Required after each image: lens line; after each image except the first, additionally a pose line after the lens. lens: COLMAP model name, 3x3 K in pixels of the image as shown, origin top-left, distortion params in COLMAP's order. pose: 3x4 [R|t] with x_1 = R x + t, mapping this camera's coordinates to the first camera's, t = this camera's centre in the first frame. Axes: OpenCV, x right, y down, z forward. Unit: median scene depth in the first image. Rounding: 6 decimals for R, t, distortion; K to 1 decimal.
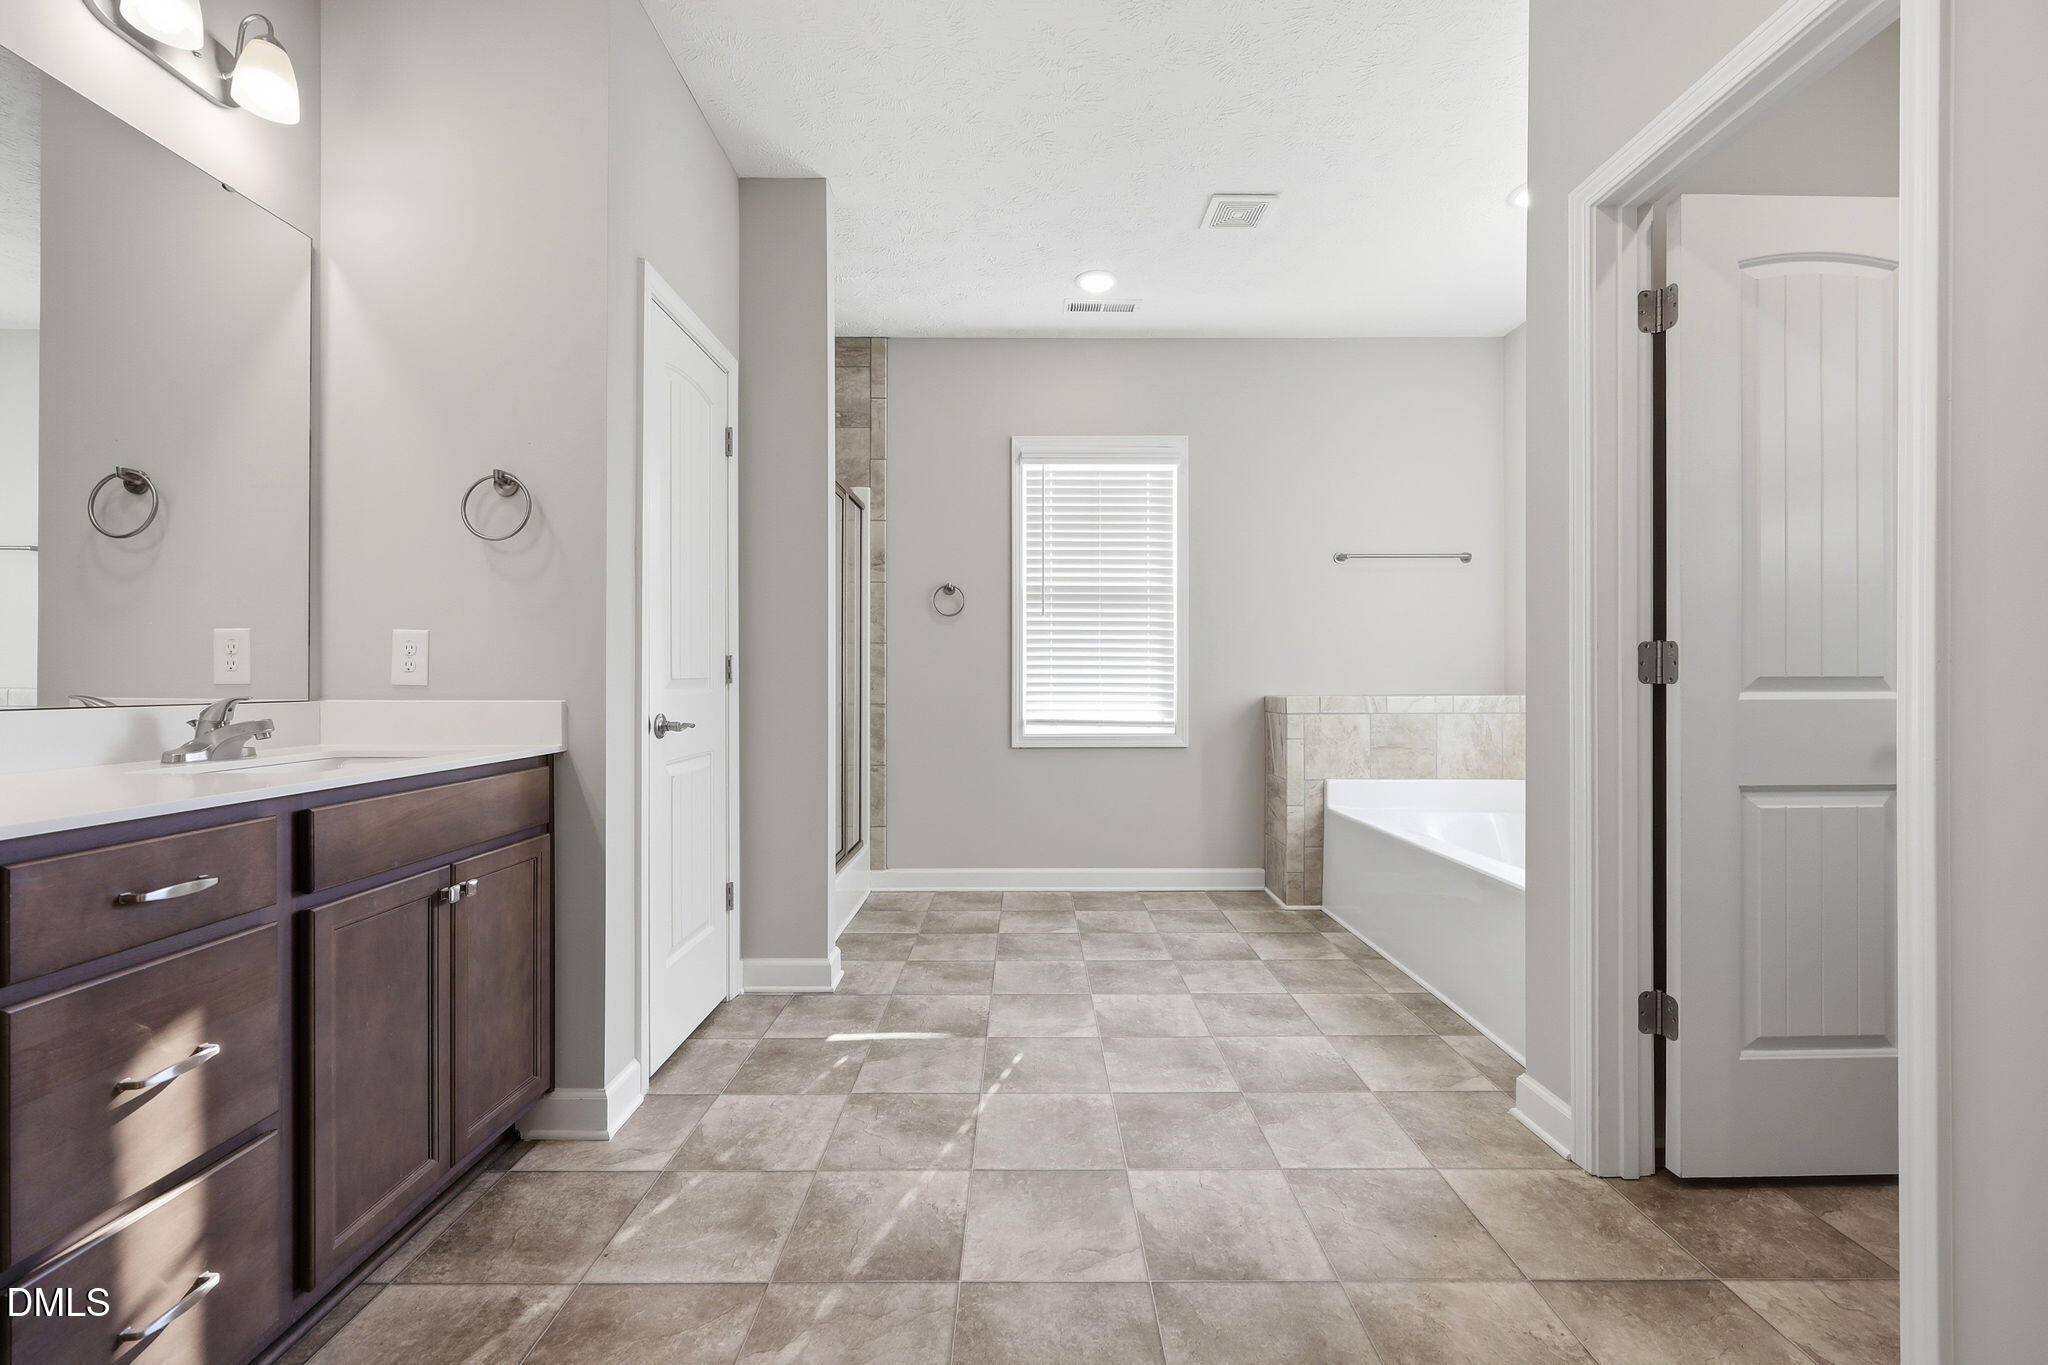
lens RADIAL K [[829.0, 0, 1031.2], [0, 829.0, 679.5], [0, 0, 1]] dist [-0.002946, 0.001246]
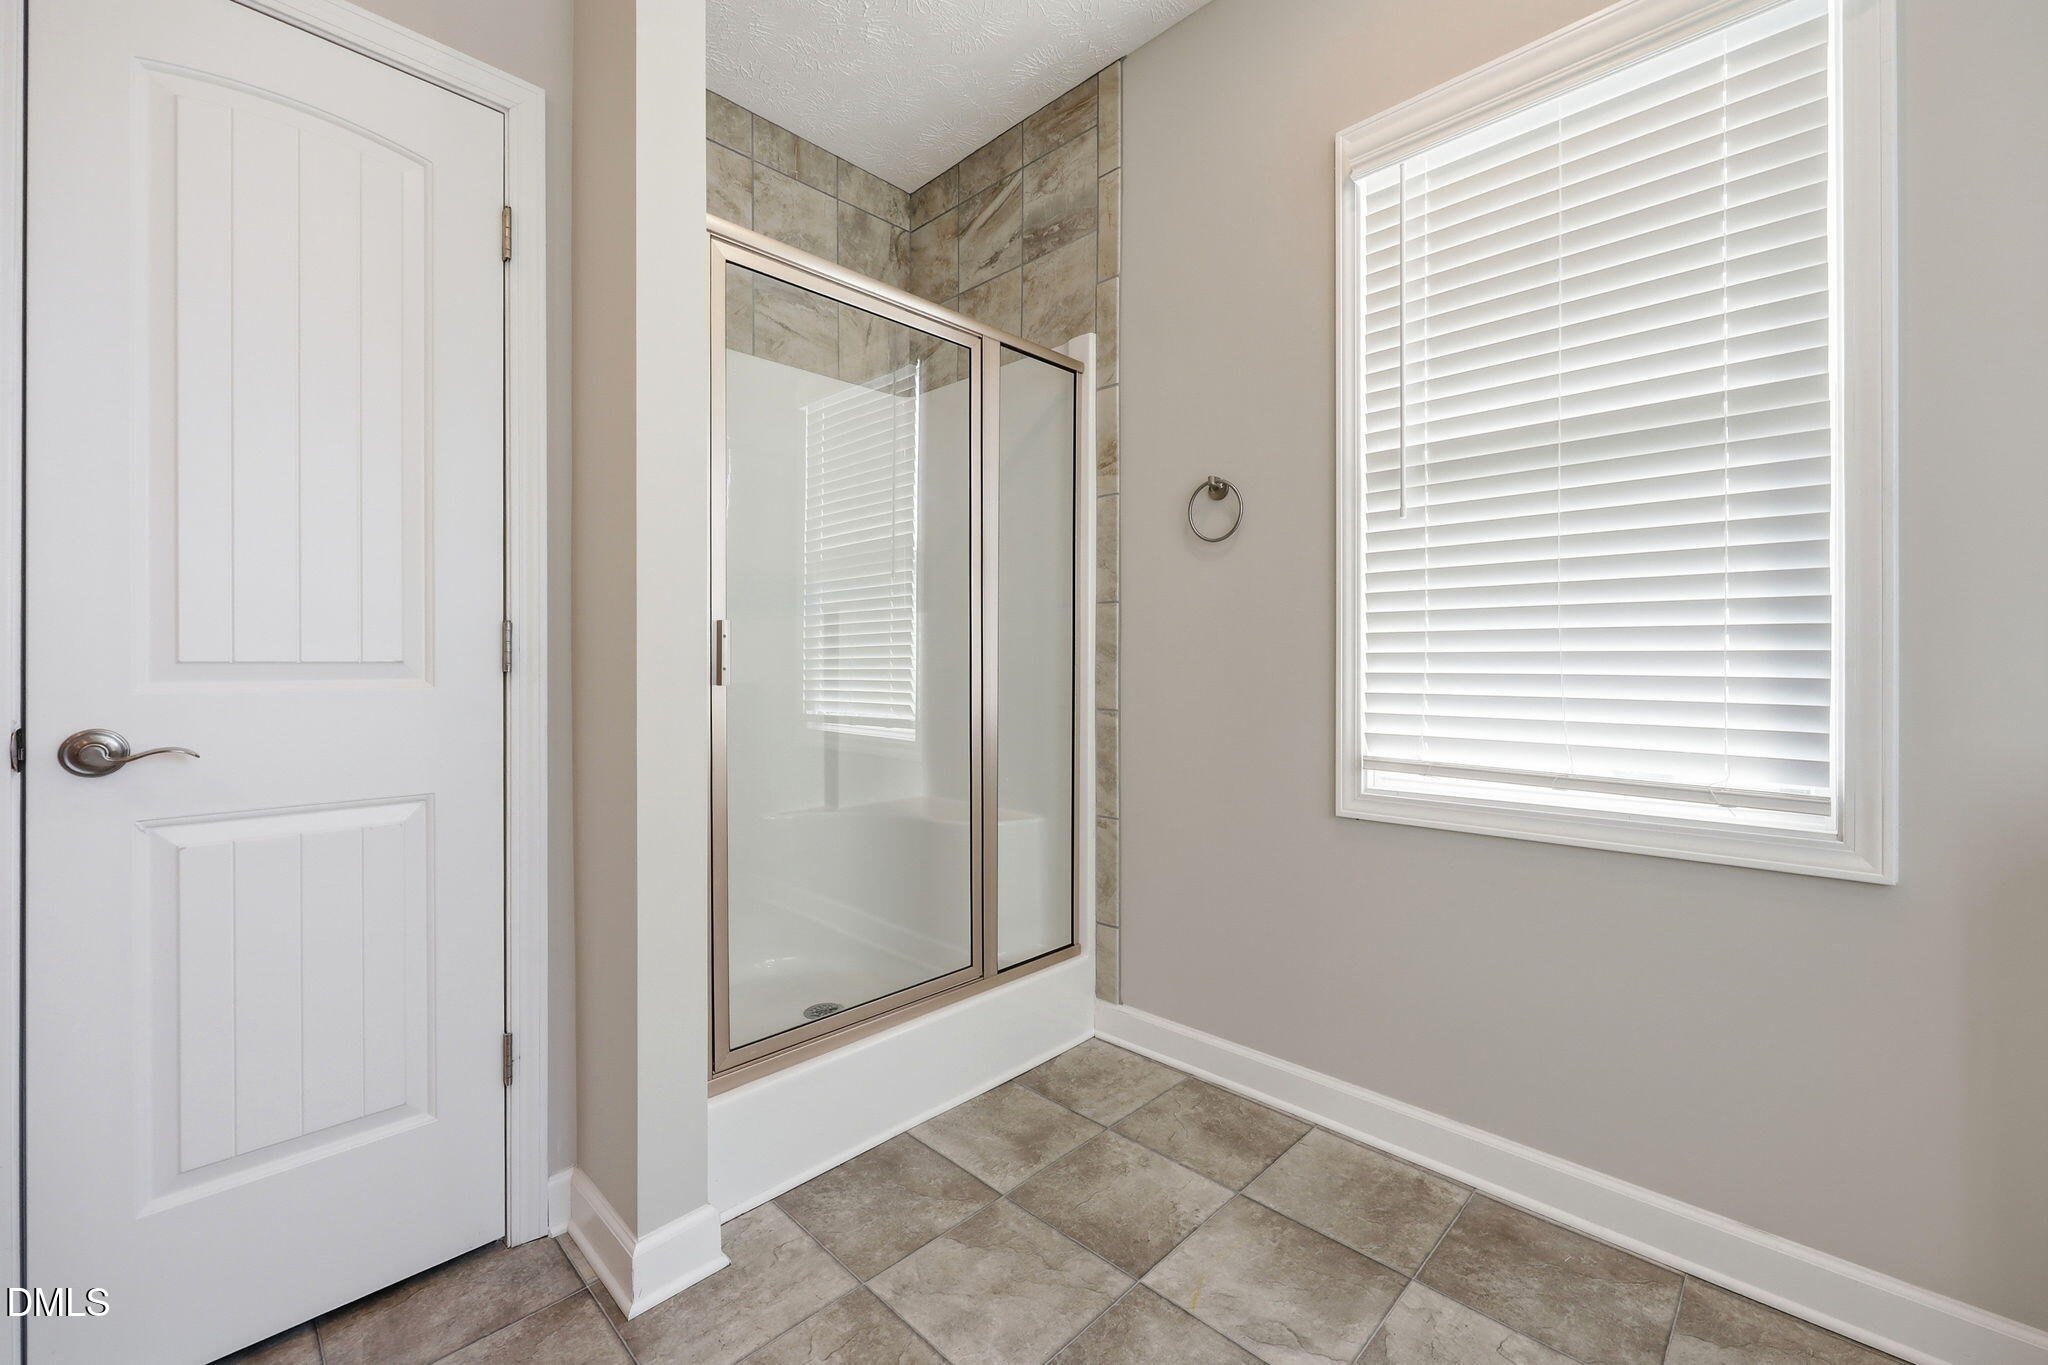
lens RADIAL K [[829.0, 0, 1035.4], [0, 829.0, 665.3], [0, 0, 1]] dist [-0.002946, 0.001246]
pose [[0.712328, -0.000158, -0.701846, 0.303576], [-0.001110, 0.999998, -0.001352, 0.000233], [0.701845, 0.001742, 0.712327, 0.951741]]
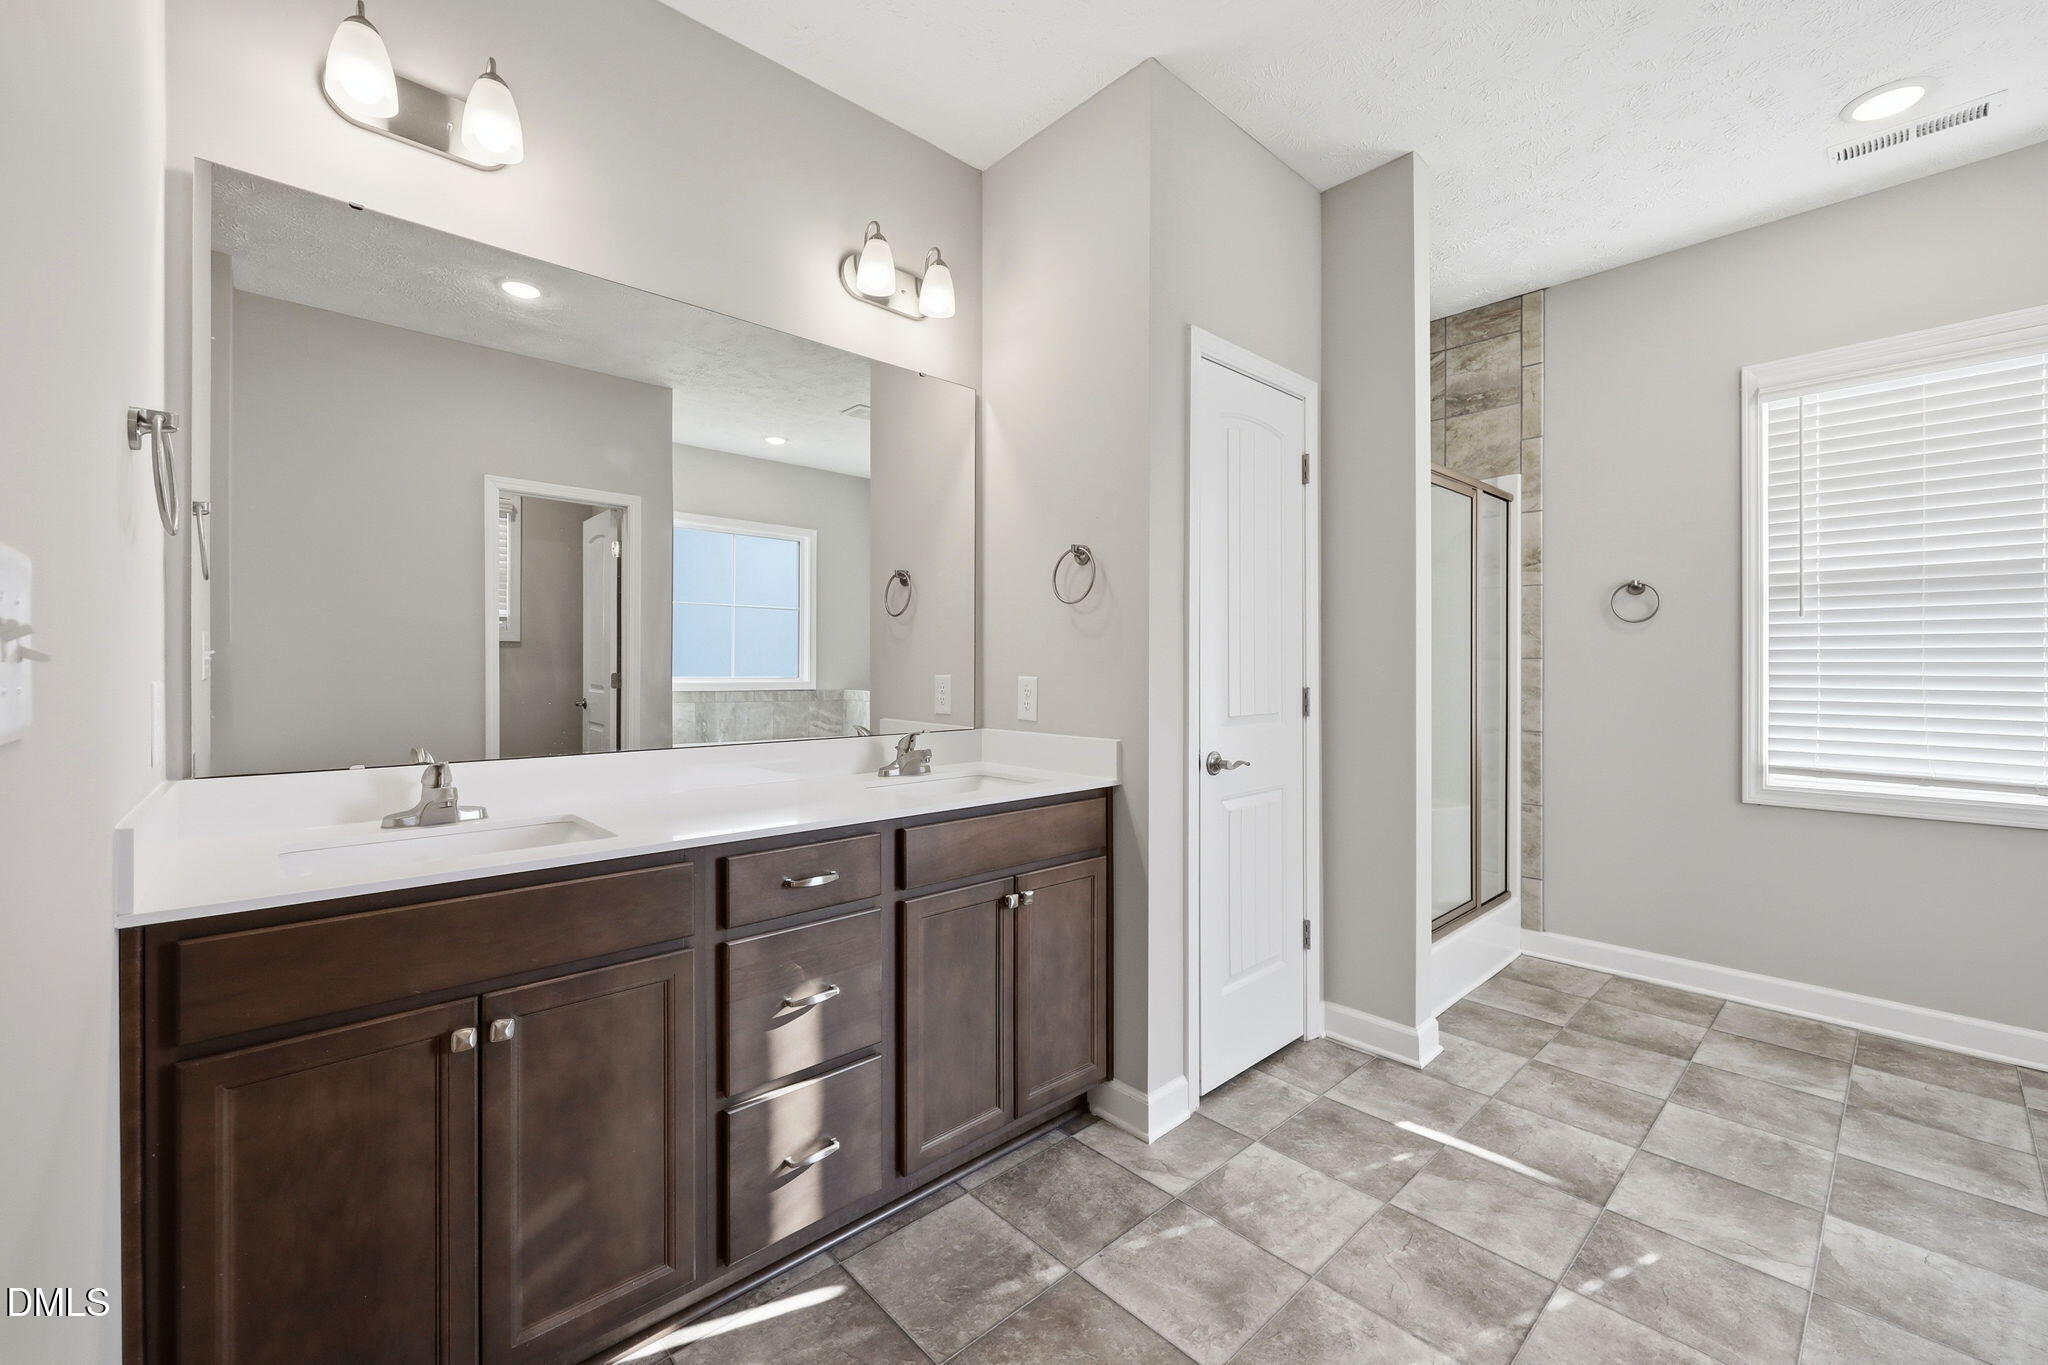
lens RADIAL K [[829.0, 0, 1030.4], [0, 829.0, 666.5], [0, 0, 1]] dist [-0.002946, 0.001246]
pose [[0.676552, 0.000550, -0.736395, 0.148760], [-0.001307, 0.999999, -0.000454, -0.058579], [0.736394, 0.001270, 0.676552, 0.110795]]
